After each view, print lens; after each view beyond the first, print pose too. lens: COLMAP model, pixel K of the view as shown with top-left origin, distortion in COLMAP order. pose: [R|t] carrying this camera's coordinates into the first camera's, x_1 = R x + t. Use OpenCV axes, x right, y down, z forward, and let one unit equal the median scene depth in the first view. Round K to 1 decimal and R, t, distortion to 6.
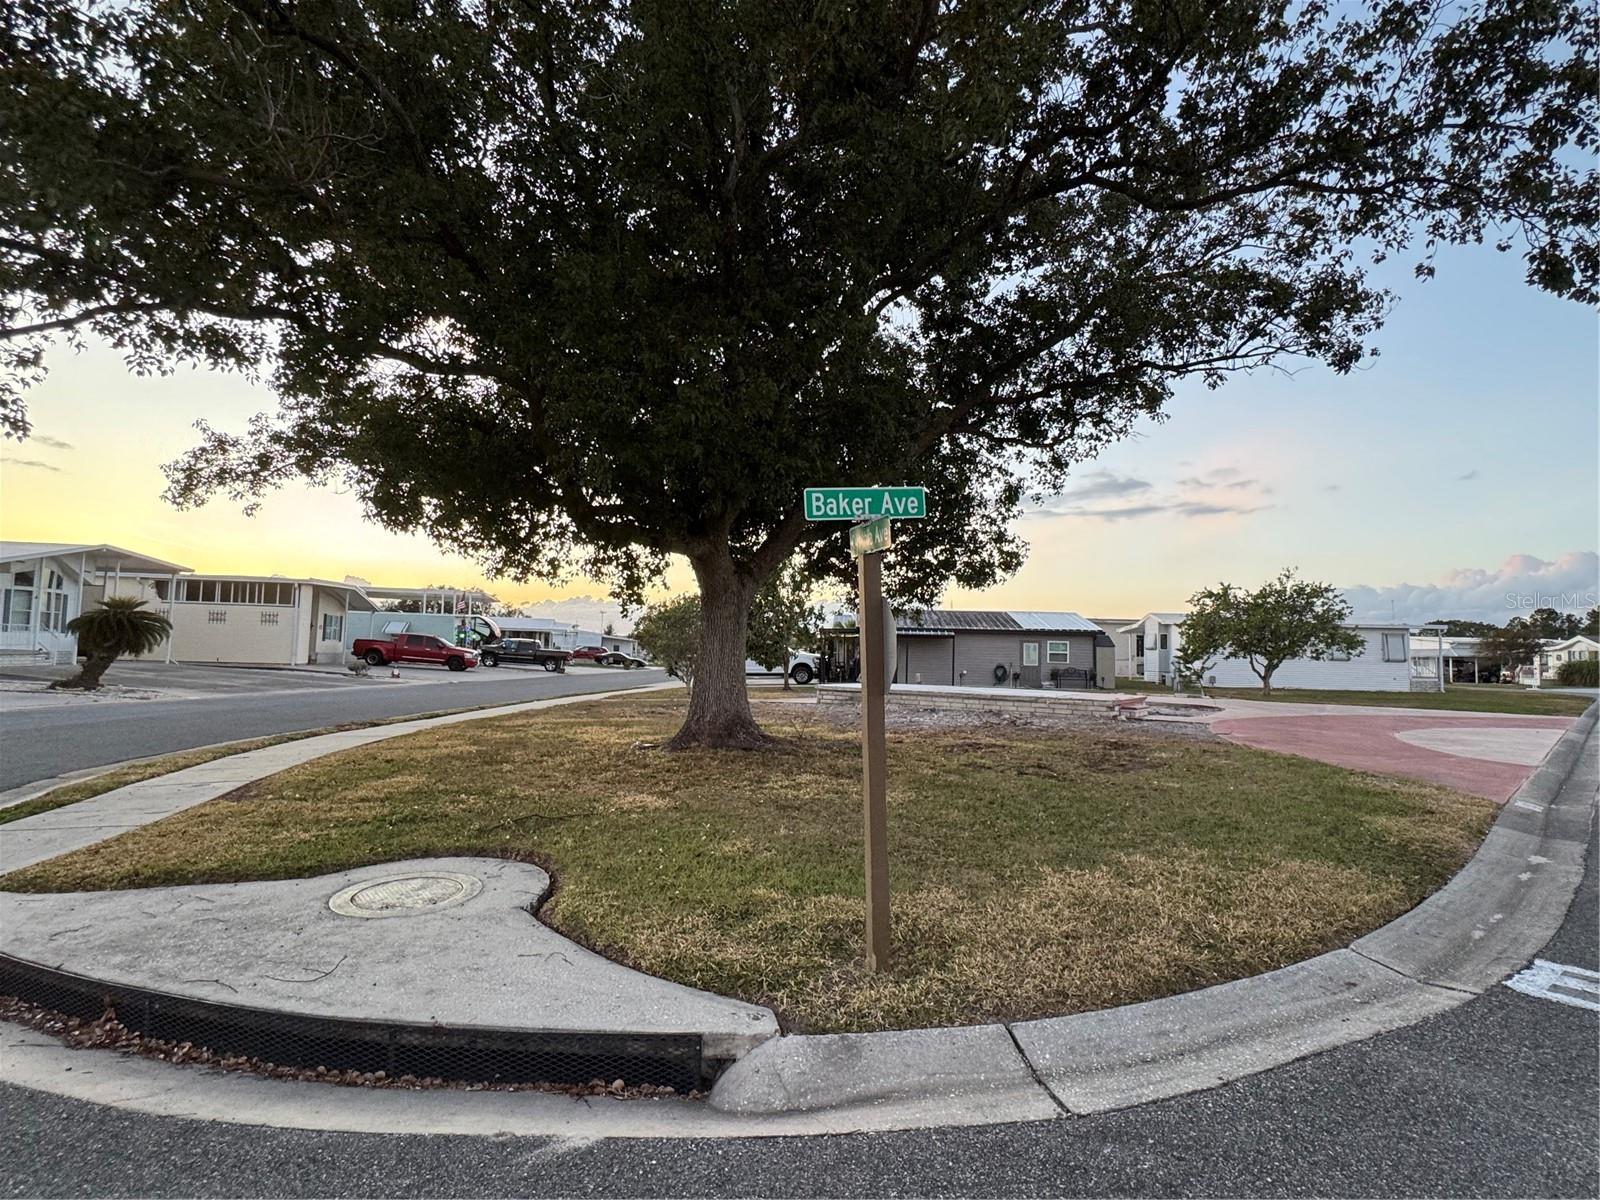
lens RADIAL K [[785.3, 0, 801.3], [0, 785.3, 596.6], [0, 0, 1]] dist [-0.004078, 0.000755]
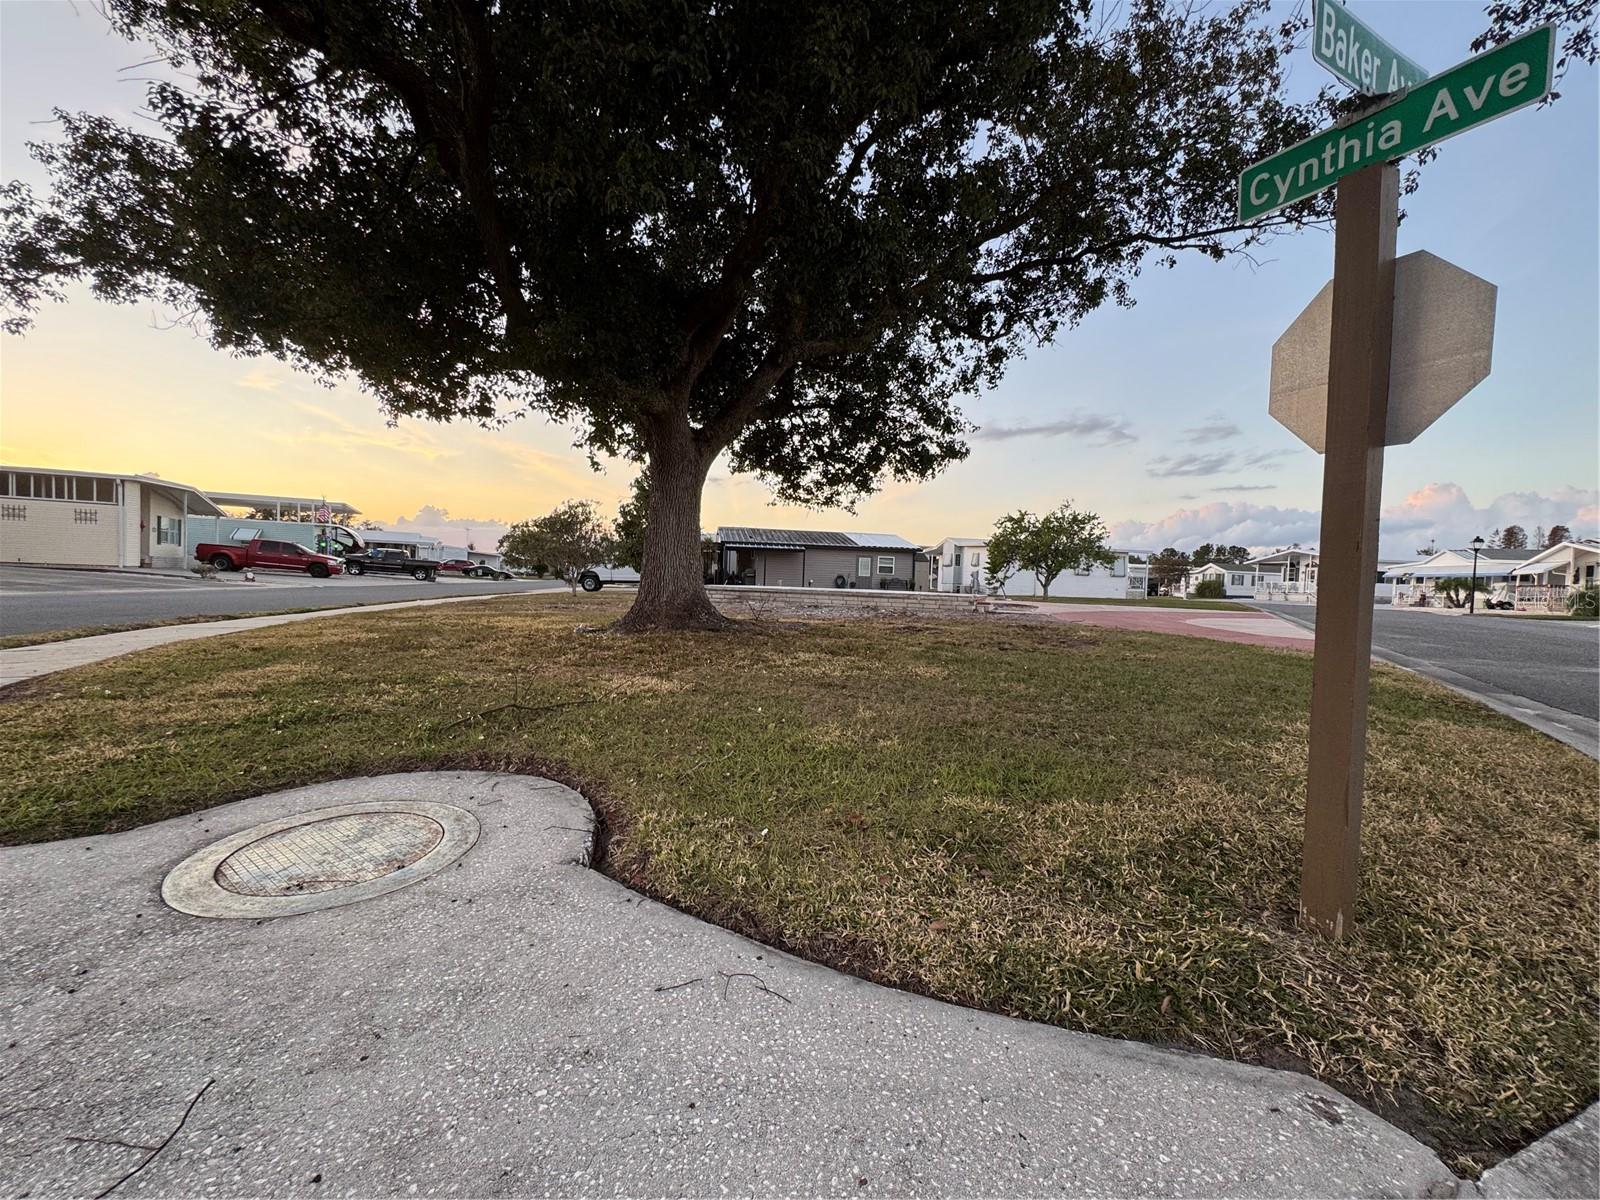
lens RADIAL K [[644.3, 0, 801.8], [0, 644.3, 599.4], [0, 0, 1]] dist [-0.002064, -0.000307]
pose [[0.972233, 0.001230, 0.234010, -0.094492], [-0.027652, 0.993584, 0.109666, 0.047925], [-0.232374, -0.113092, 0.966029, 0.165534]]
